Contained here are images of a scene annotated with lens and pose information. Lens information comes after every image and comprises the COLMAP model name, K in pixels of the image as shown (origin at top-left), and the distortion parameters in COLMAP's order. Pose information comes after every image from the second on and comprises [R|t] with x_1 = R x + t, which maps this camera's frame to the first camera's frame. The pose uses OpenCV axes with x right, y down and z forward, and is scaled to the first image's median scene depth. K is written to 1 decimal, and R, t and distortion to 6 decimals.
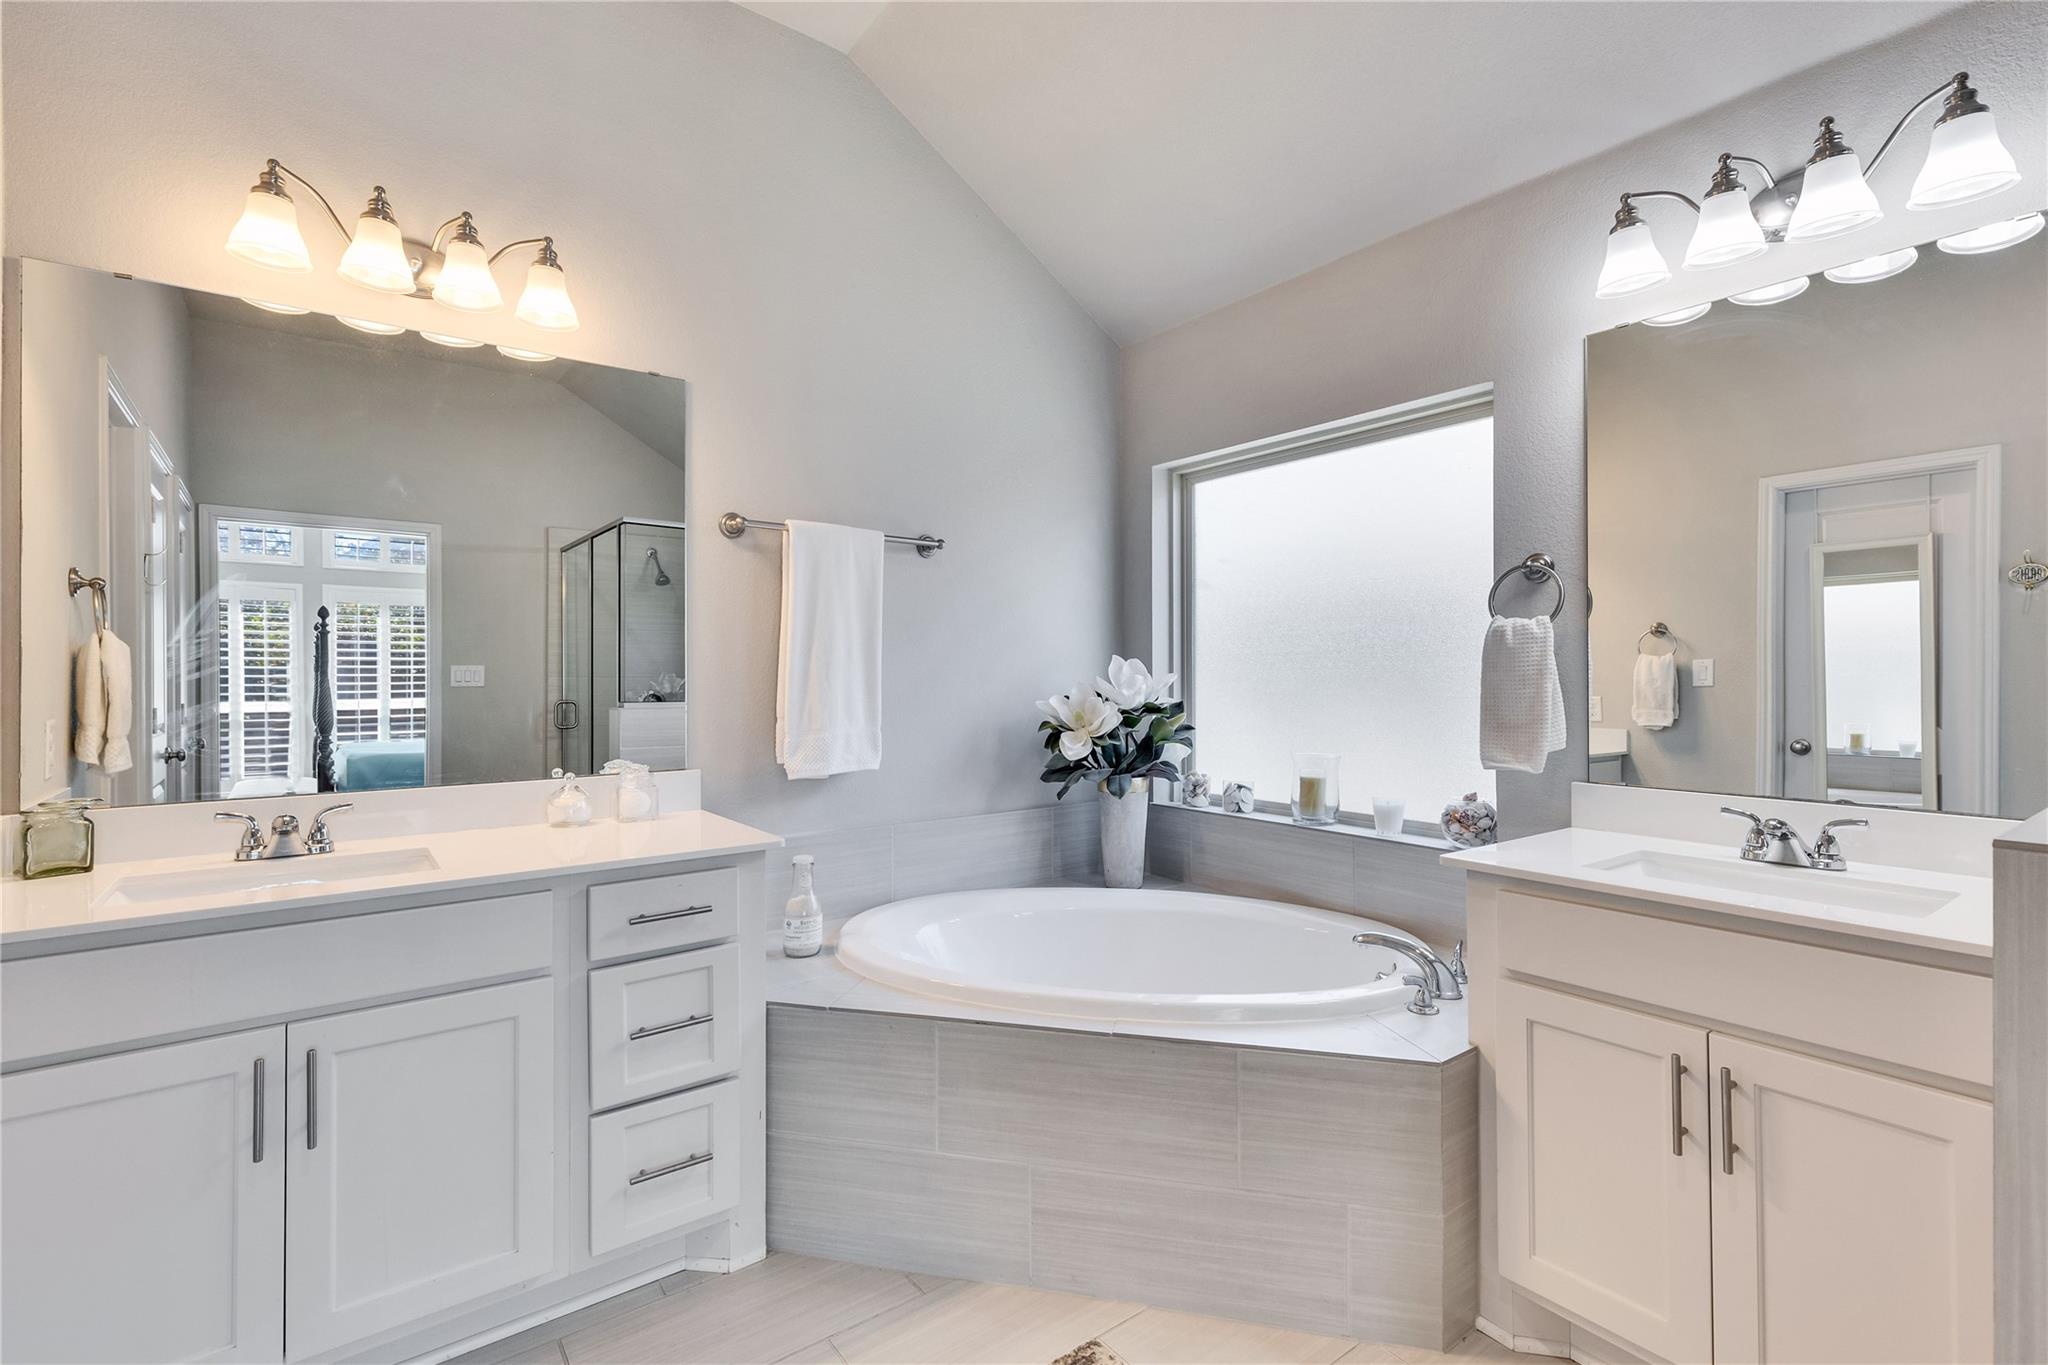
lens RADIAL K [[923.2, 0, 1031.6], [0, 923.2, 666.3], [0, 0, 1]] dist [0.003920, -0.000003]
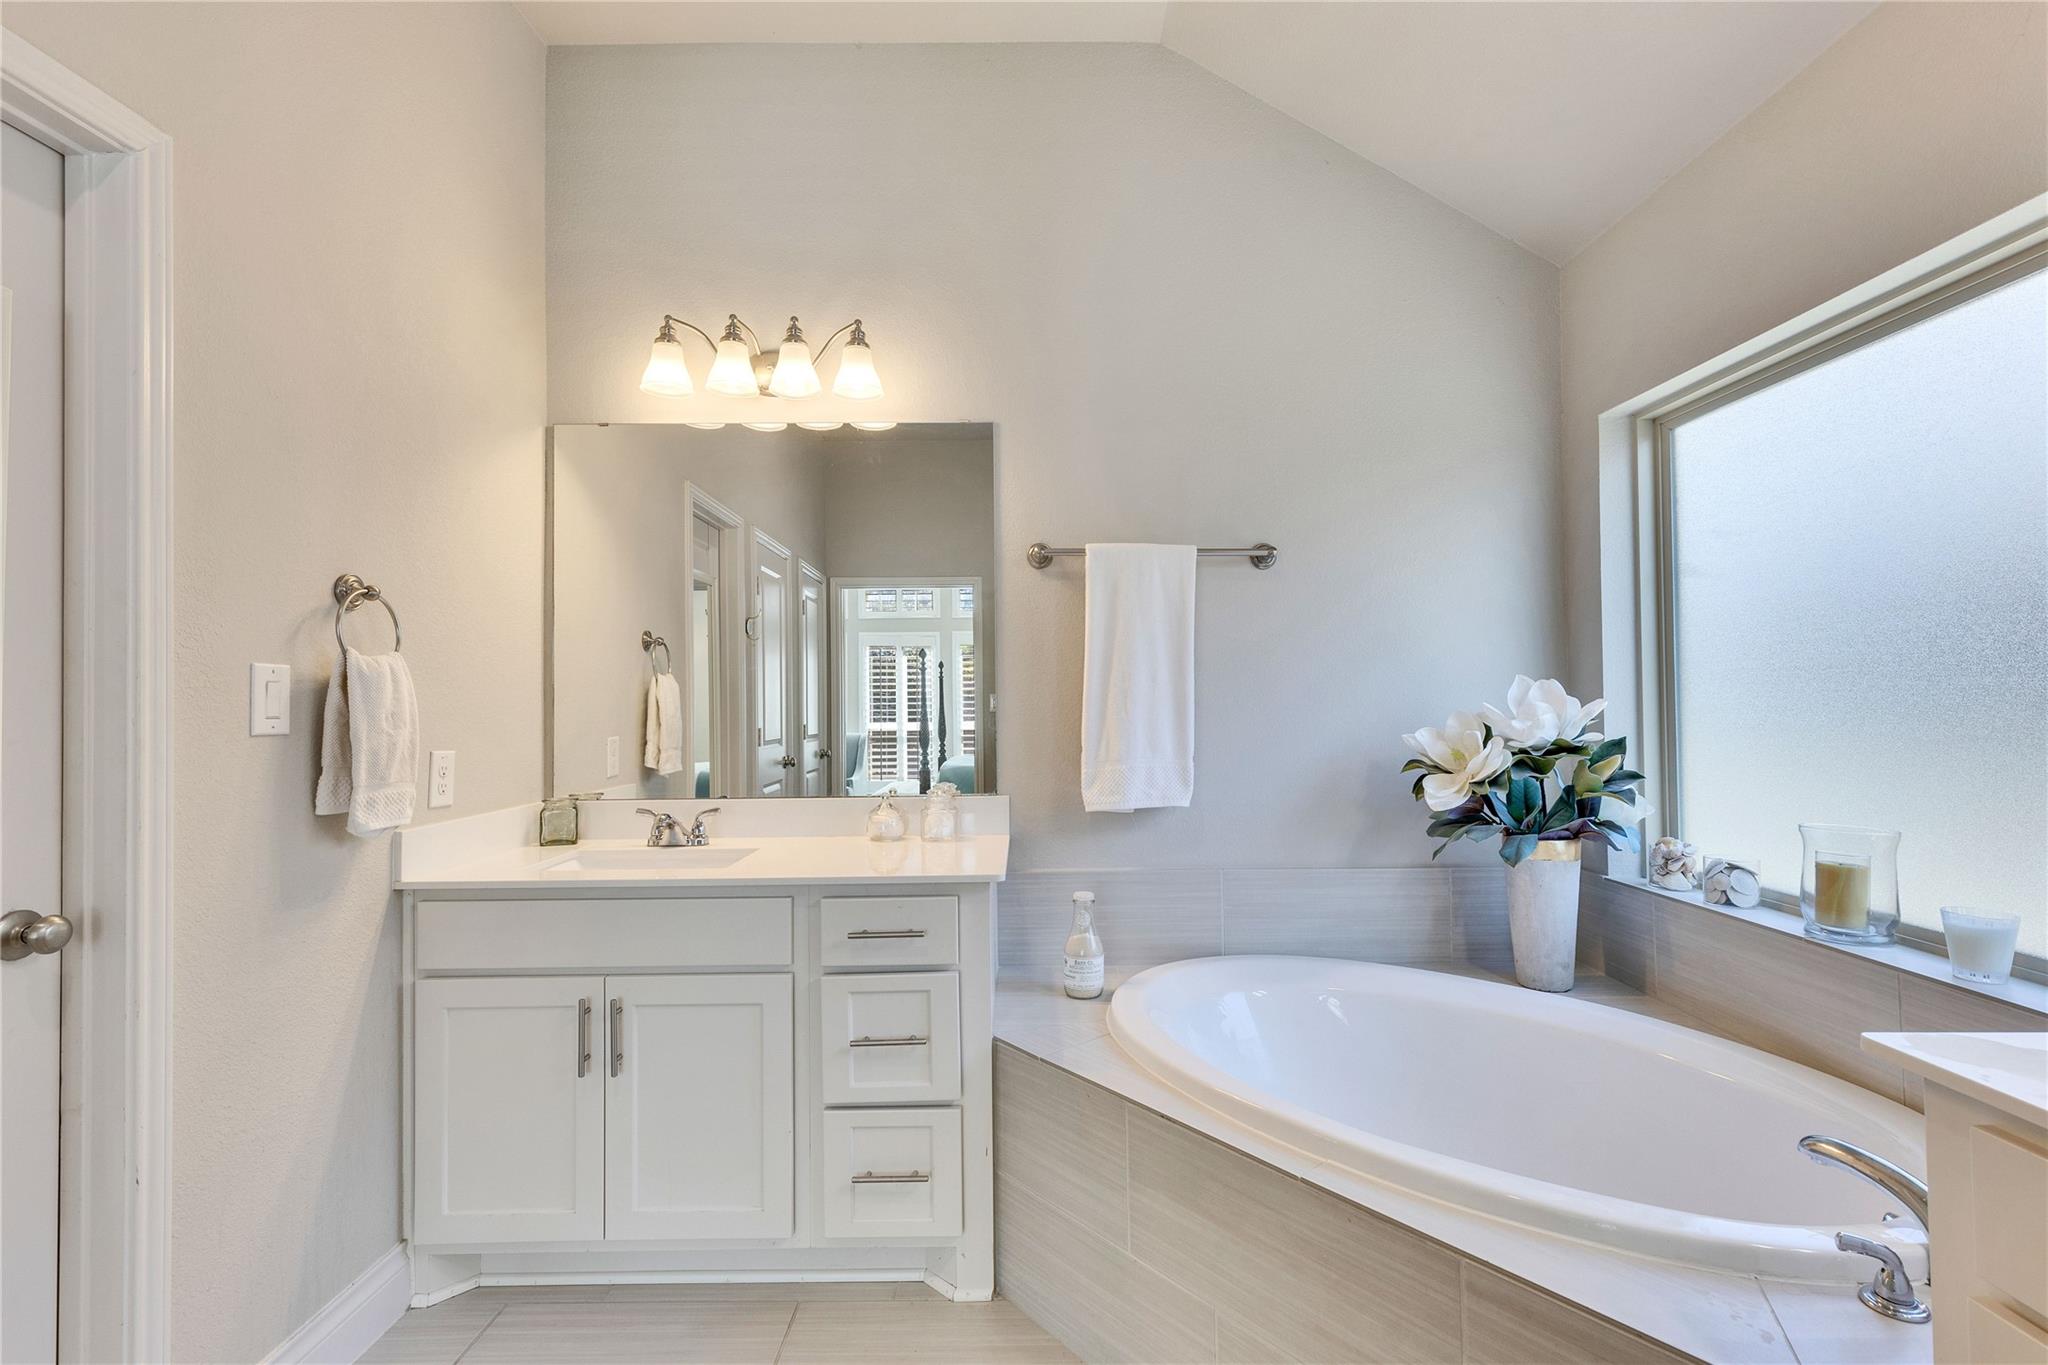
lens RADIAL K [[919.6, 0, 1036.0], [0, 919.6, 681.1], [0, 0, 1]] dist [0.004078, -0.000655]
pose [[0.801453, -0.017805, -0.597793, 0.273356], [0.011810, 0.999833, -0.013946, -0.001328], [0.597941, 0.004117, 0.801530, 0.193202]]
